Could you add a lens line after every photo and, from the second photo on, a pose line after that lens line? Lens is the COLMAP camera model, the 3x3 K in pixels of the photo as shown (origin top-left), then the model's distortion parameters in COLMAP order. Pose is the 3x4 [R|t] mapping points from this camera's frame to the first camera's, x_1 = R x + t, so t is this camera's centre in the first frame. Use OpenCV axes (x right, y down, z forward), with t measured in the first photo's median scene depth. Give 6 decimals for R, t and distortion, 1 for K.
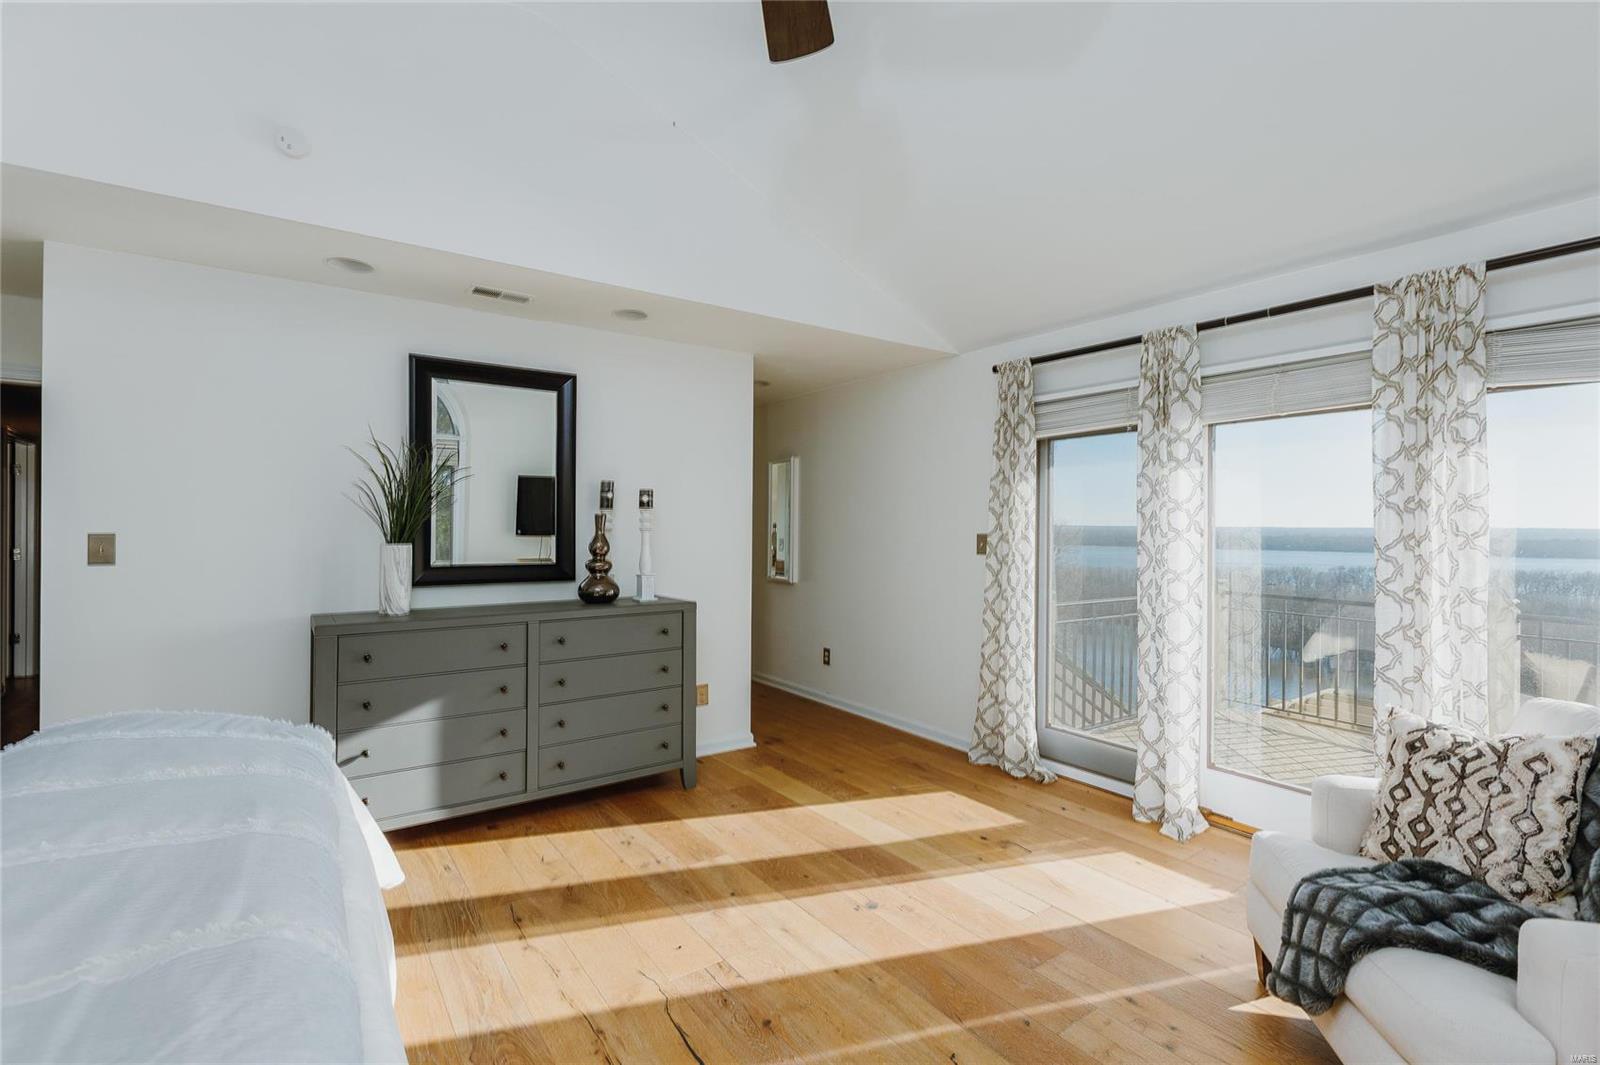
lens RADIAL K [[731.8, 0, 795.5], [0, 731.8, 522.4], [0, 0, 1]] dist [0.000936, -0.000062]
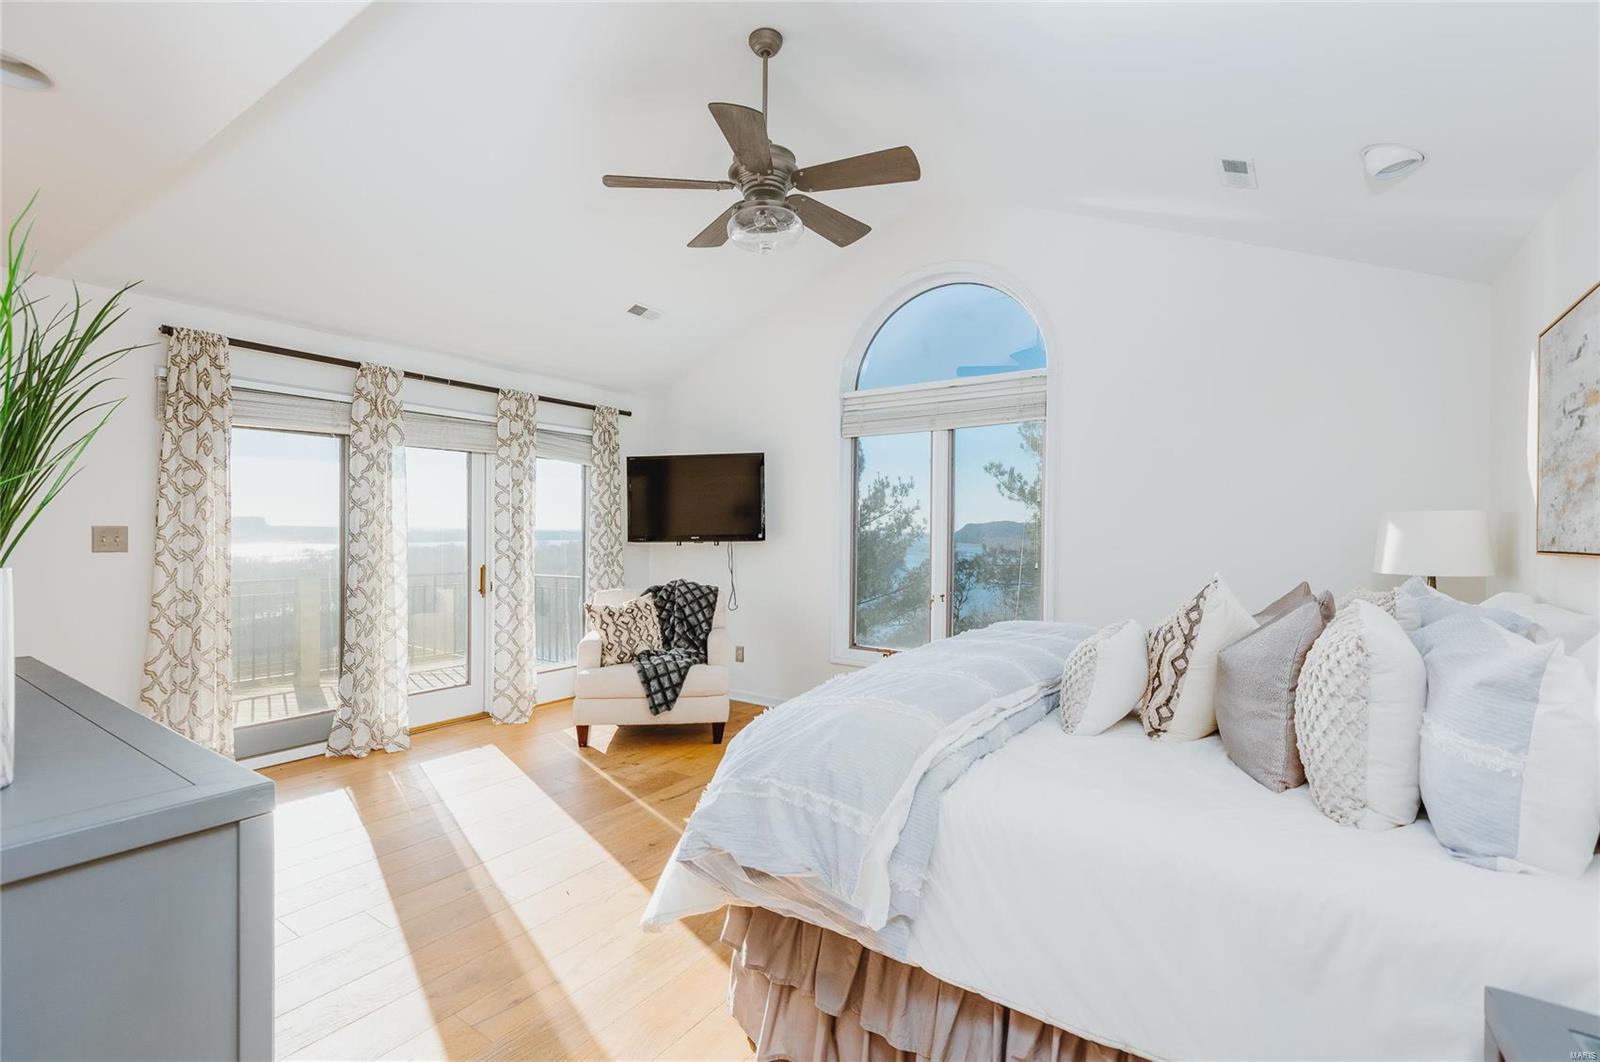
lens RADIAL K [[731.8, 0, 794.6], [0, 731.8, 533.9], [0, 0, 1]] dist [0.000936, -0.000062]
pose [[-0.353973, -0.016725, 0.935106, -1.186597], [-0.017013, 0.999790, 0.011442, 0.004452], [-0.935101, -0.011859, -0.354184, 0.959799]]
